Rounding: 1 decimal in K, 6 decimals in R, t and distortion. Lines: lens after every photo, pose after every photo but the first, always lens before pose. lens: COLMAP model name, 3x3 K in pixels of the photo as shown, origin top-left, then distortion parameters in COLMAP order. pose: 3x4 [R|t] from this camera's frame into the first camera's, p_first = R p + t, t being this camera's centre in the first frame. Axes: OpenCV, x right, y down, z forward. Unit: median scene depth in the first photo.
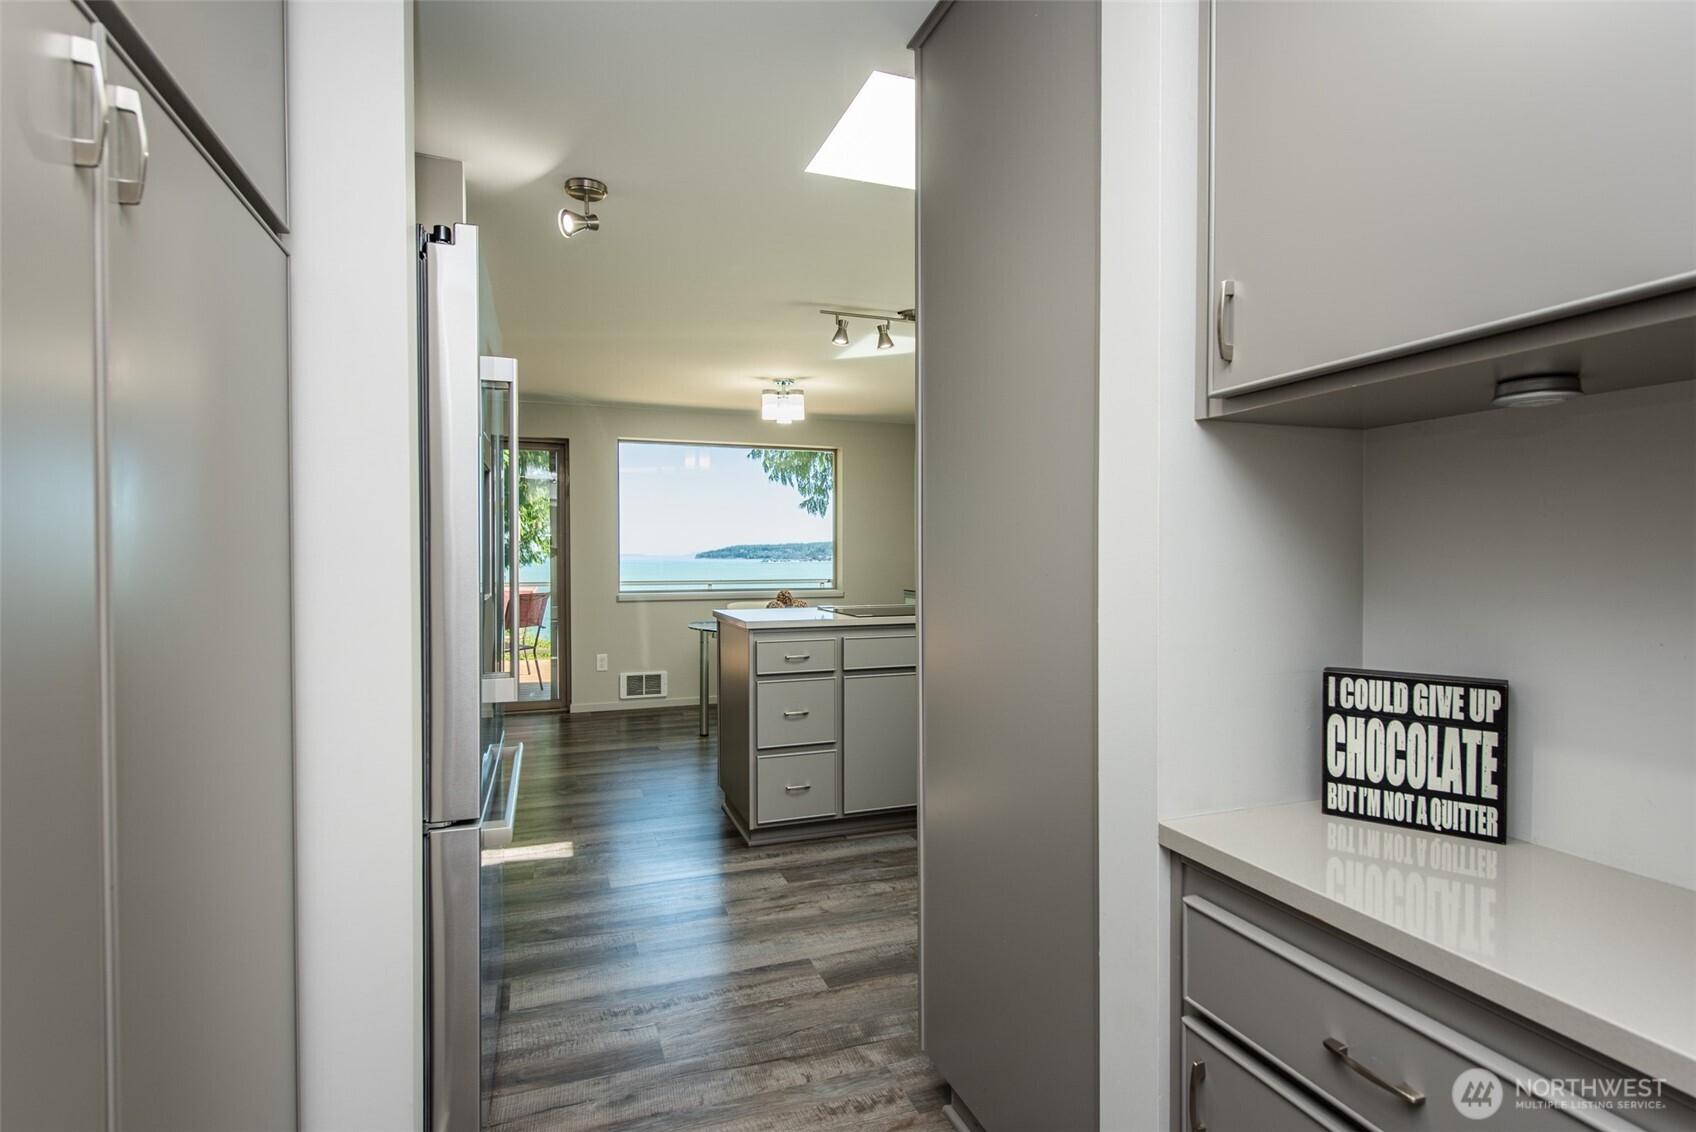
lens RADIAL K [[824.2, 0, 853.6], [0, 824.2, 560.0], [0, 0, 1]] dist [0.004279, 0.000177]
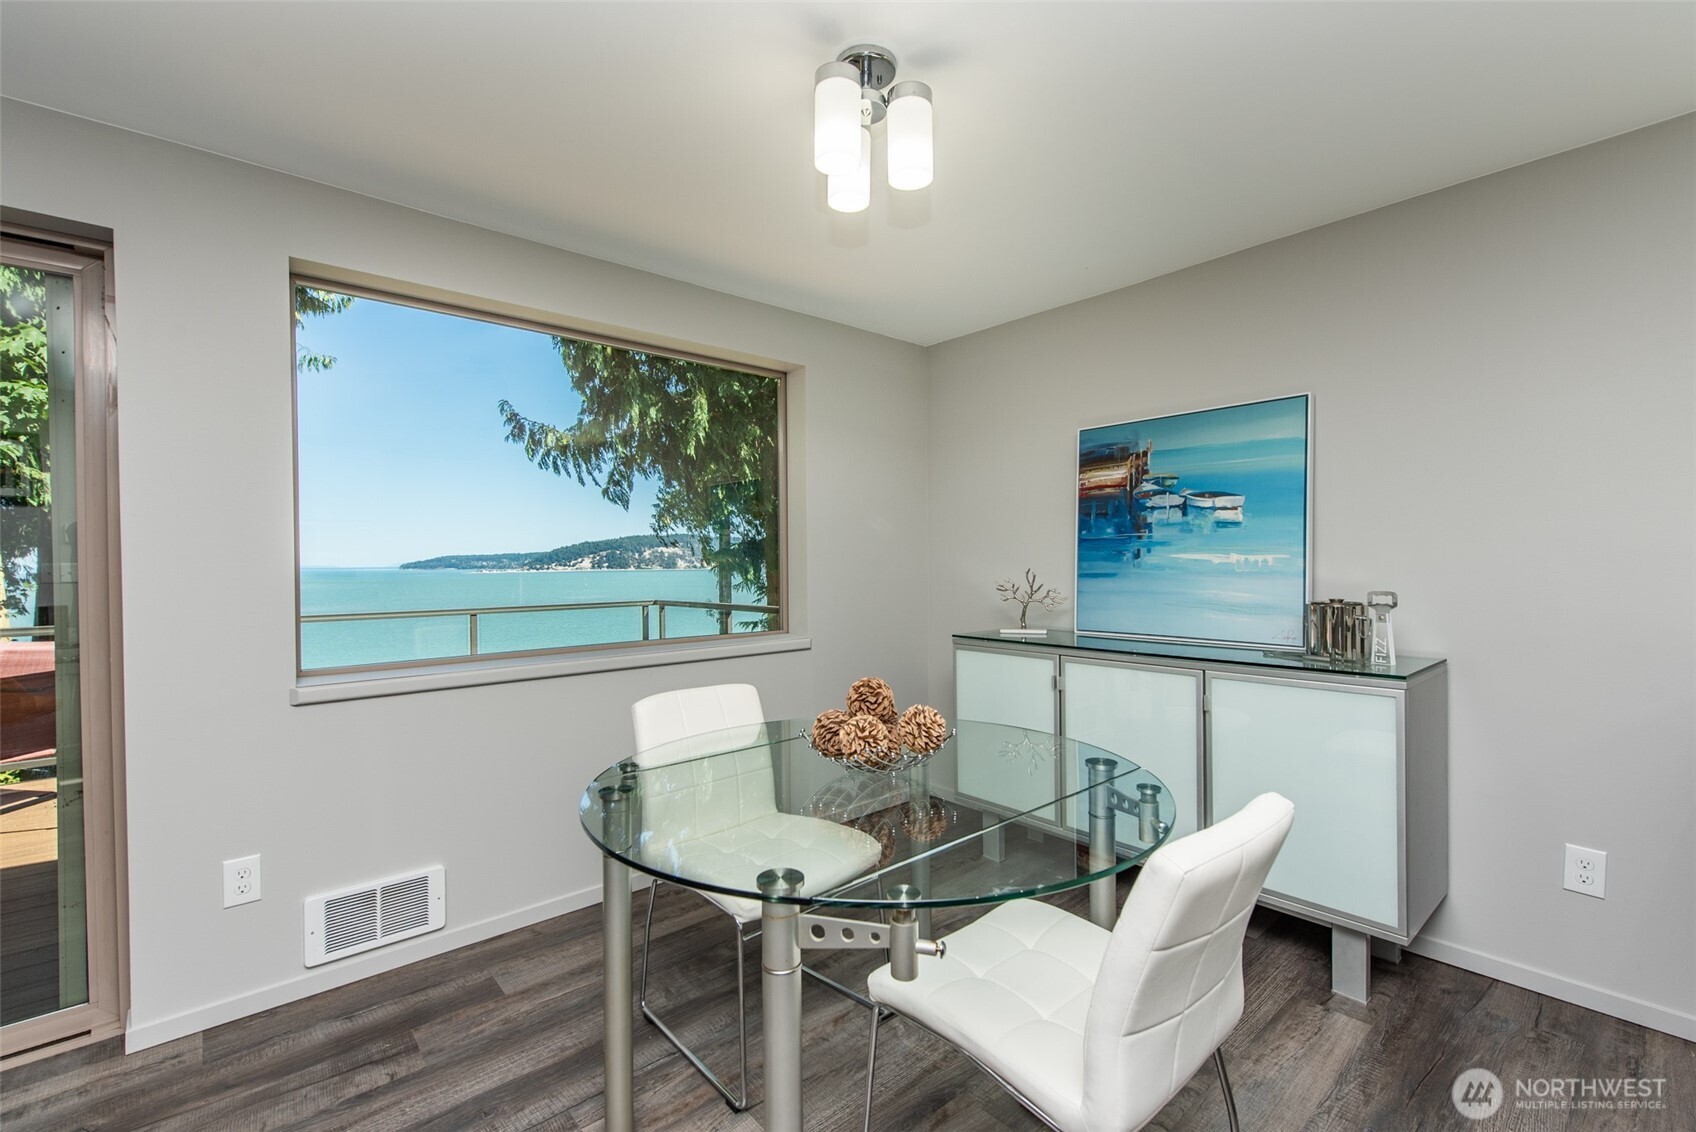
lens RADIAL K [[736.7, 0, 839.5], [0, 736.7, 567.9], [0, 0, 1]] dist [0.010306, -0.001655]
pose [[0.939737, -0.011091, 0.341717, -0.437822], [0.010867, 0.999938, 0.002570, -0.019153], [-0.341724, 0.001298, 0.939799, 1.565592]]
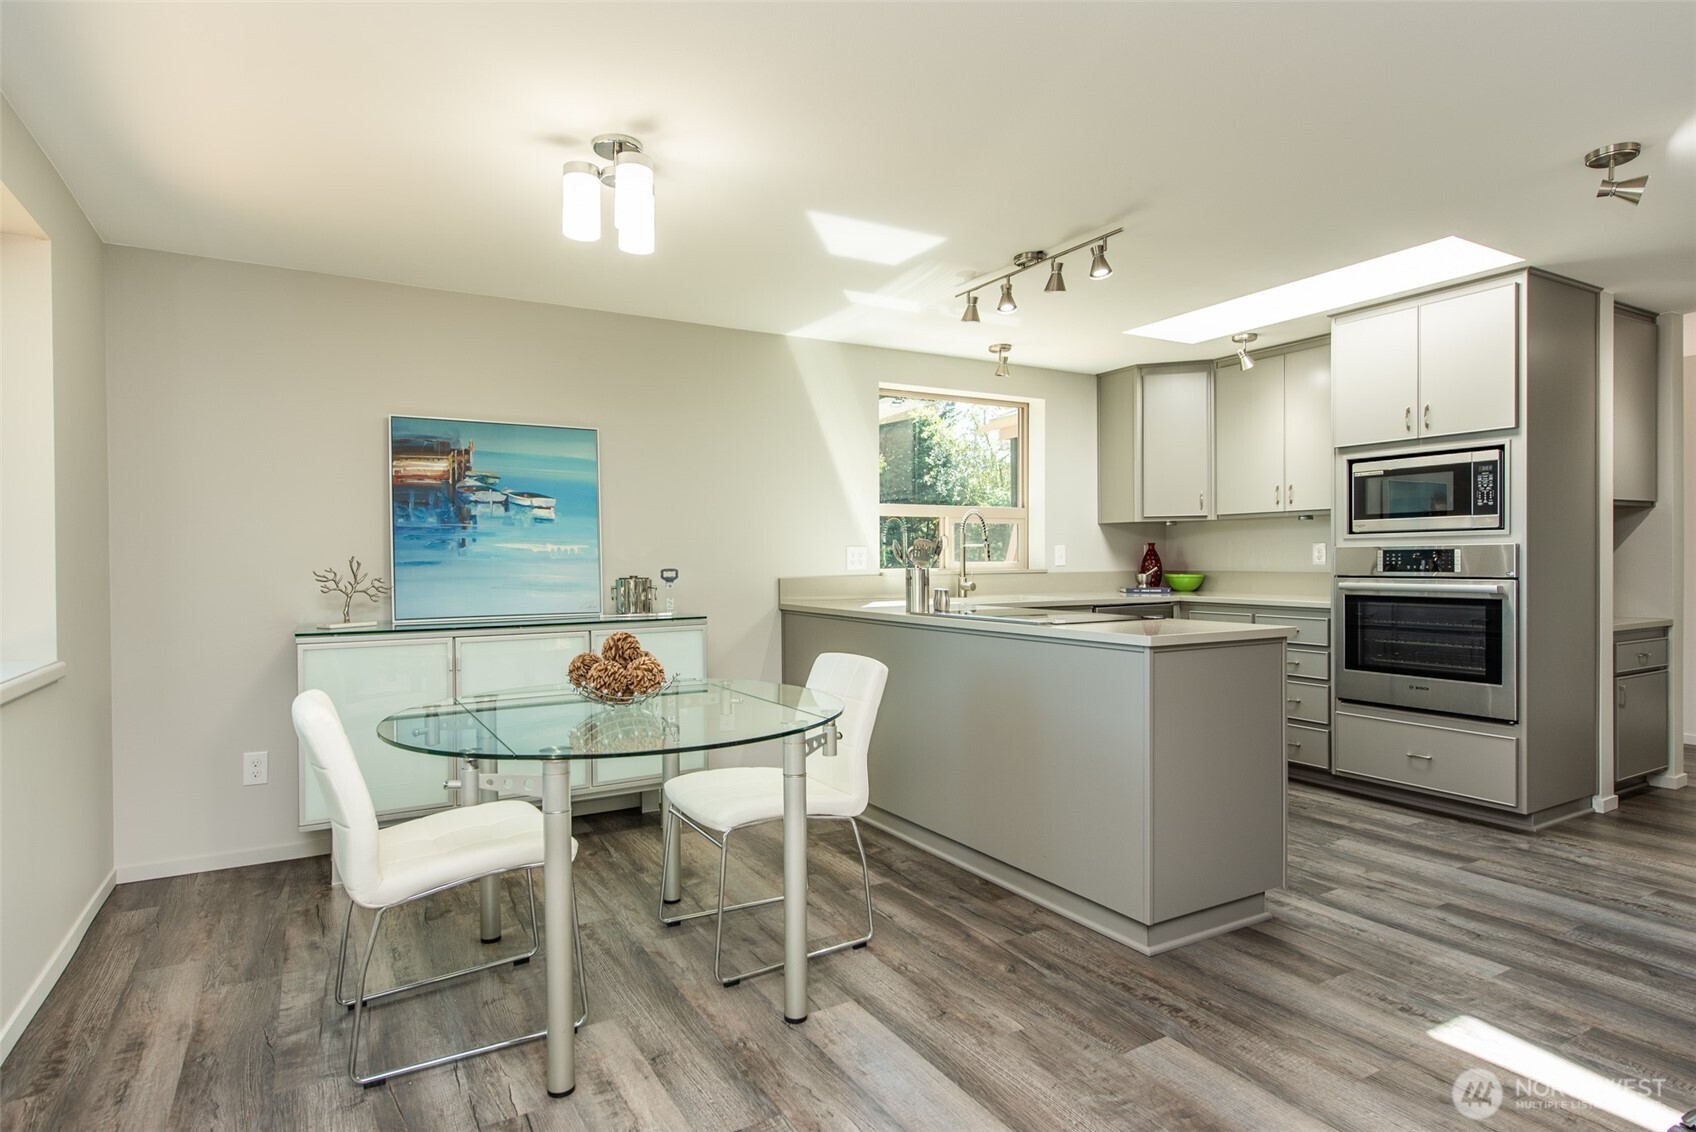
lens RADIAL K [[909.6, 0, 847.7], [0, 909.6, 574.0], [0, 0, 1]] dist [0.004272, -0.001022]
pose [[-0.162458, -0.009726, 0.986668, -1.244610], [0.015585, 0.999801, 0.012422, 0.010985], [-0.986592, 0.017395, -0.162274, 2.104312]]
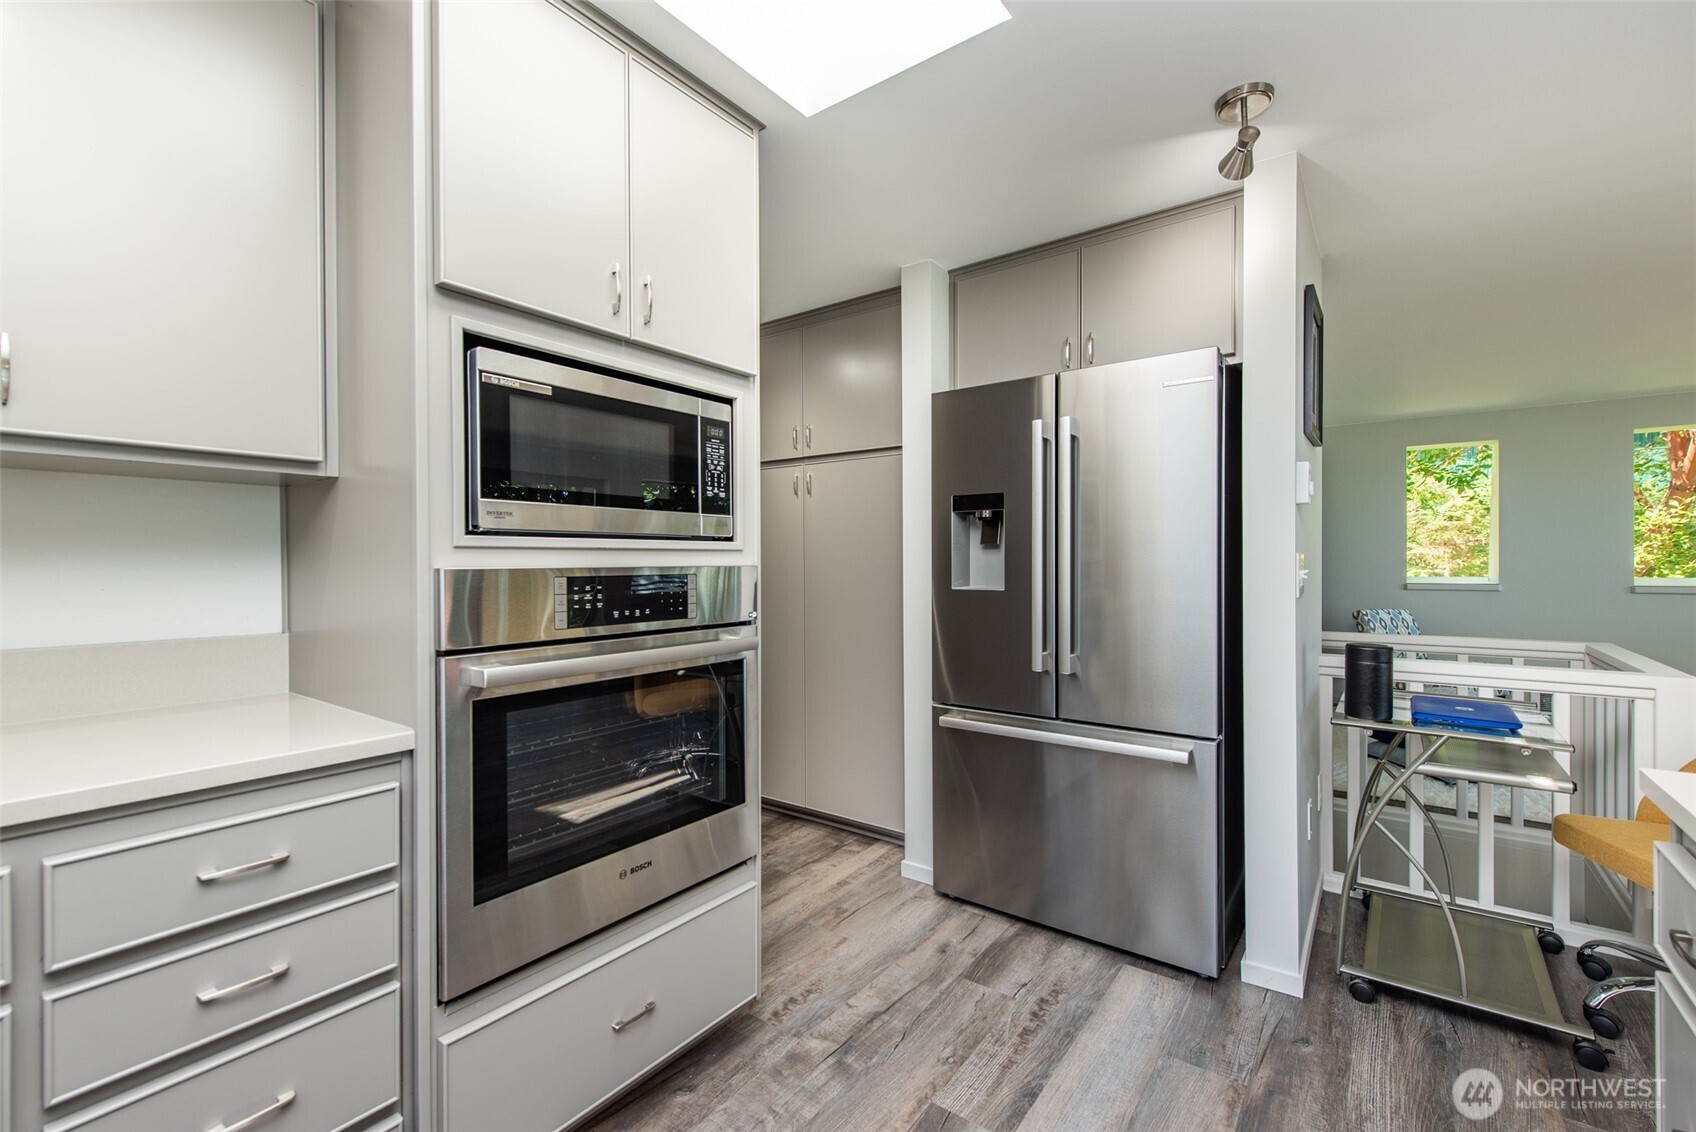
lens RADIAL K [[736.7, 0, 845.1], [0, 736.7, 563.5], [0, 0, 1]] dist [0.010306, -0.001655]
pose [[-0.840201, 0.005709, -0.542246, 0.400702], [-0.002319, 0.999898, 0.014121, -0.016449], [0.542271, 0.013122, -0.840101, 1.443695]]
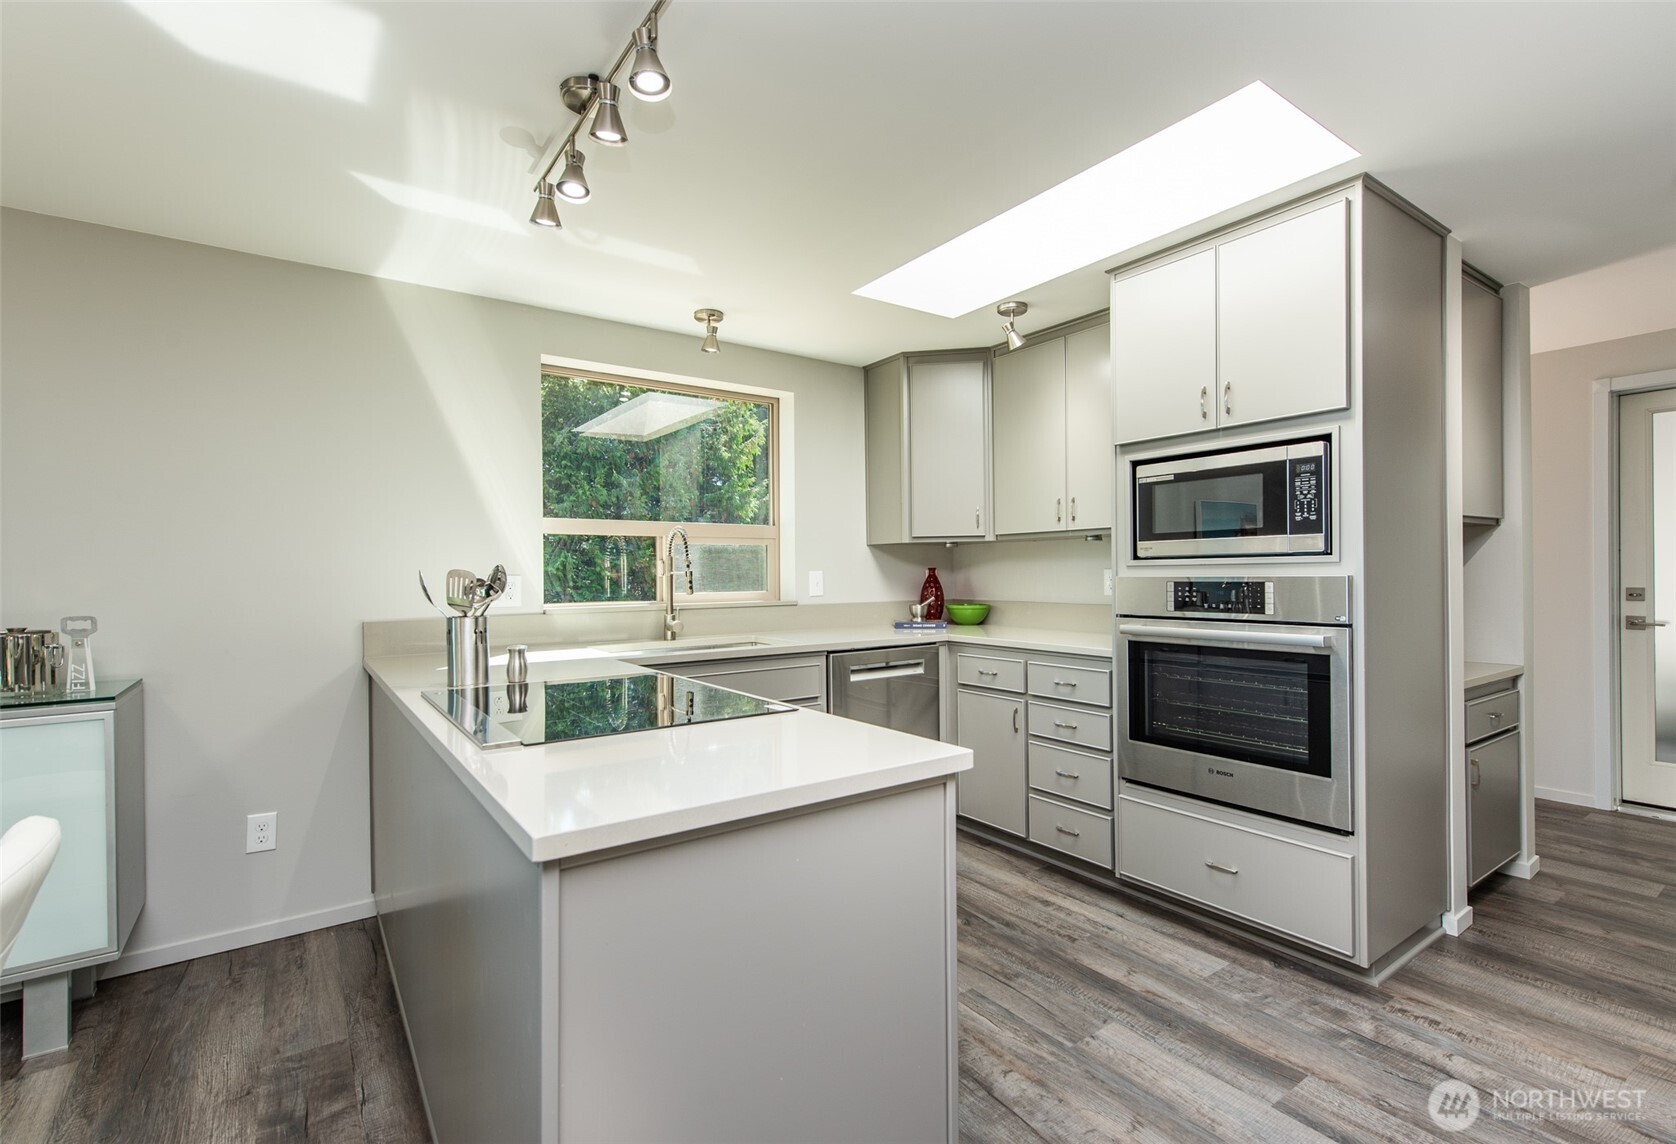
lens RADIAL K [[773.0, 0, 862.8], [0, 773.0, 582.2], [0, 0, 1]] dist [0.010410, 0.000520]
pose [[-0.268949, -0.002639, 0.963151, -0.640955], [0.017806, 0.999812, 0.007712, -0.012430], [-0.962990, 0.019224, -0.268851, 1.541385]]
